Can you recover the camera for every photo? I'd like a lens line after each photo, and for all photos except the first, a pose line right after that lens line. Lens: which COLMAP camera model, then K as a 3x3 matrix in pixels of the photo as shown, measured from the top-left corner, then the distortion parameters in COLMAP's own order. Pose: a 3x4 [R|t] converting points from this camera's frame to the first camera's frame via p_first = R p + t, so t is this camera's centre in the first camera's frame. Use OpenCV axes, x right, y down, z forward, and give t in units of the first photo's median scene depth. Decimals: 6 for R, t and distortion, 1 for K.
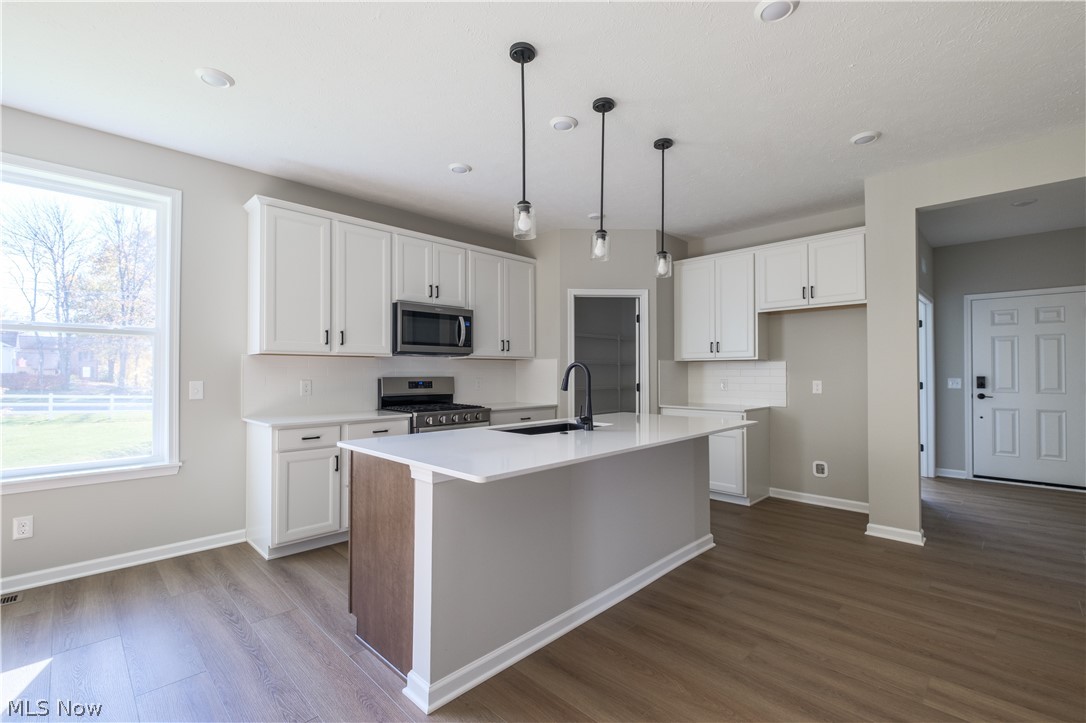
lens RADIAL K [[479.9, 0, 534.2], [0, 479.9, 366.9], [0, 0, 1]] dist [-0.013098, -0.000442]
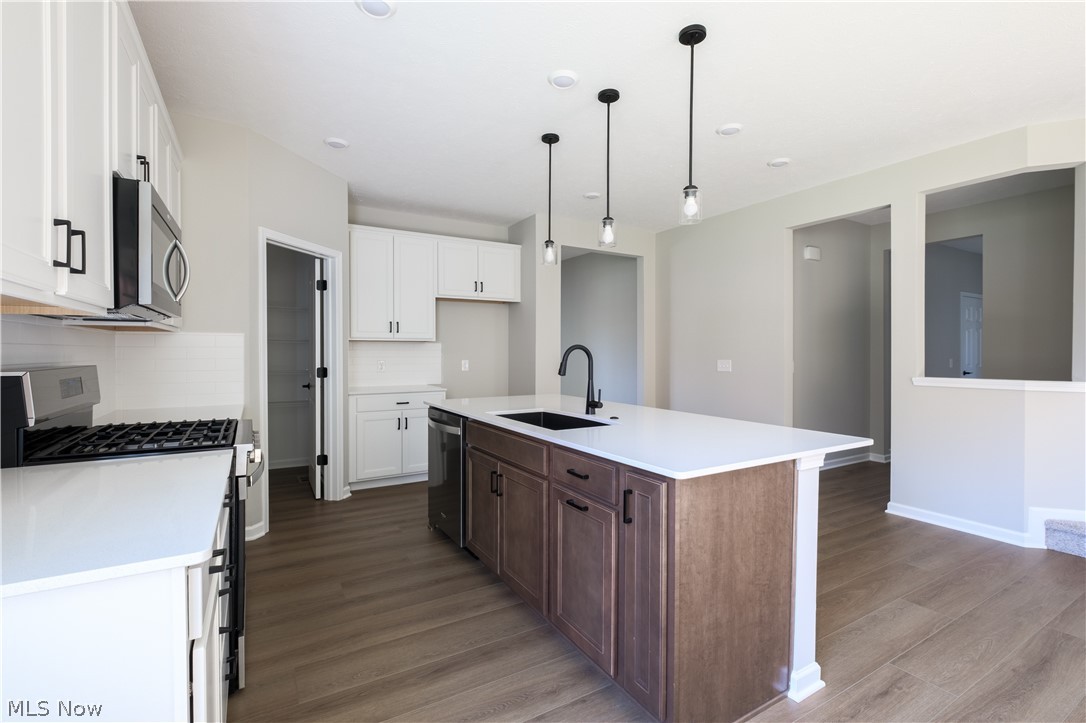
lens RADIAL K [[479.9, 0, 541.8], [0, 479.9, 357.2], [0, 0, 1]] dist [-0.013098, -0.000442]
pose [[0.245234, -0.011212, 0.969399, -0.498903], [-0.011434, 0.999830, 0.014457, 0.002018], [-0.969396, -0.014630, 0.245064, 0.492718]]
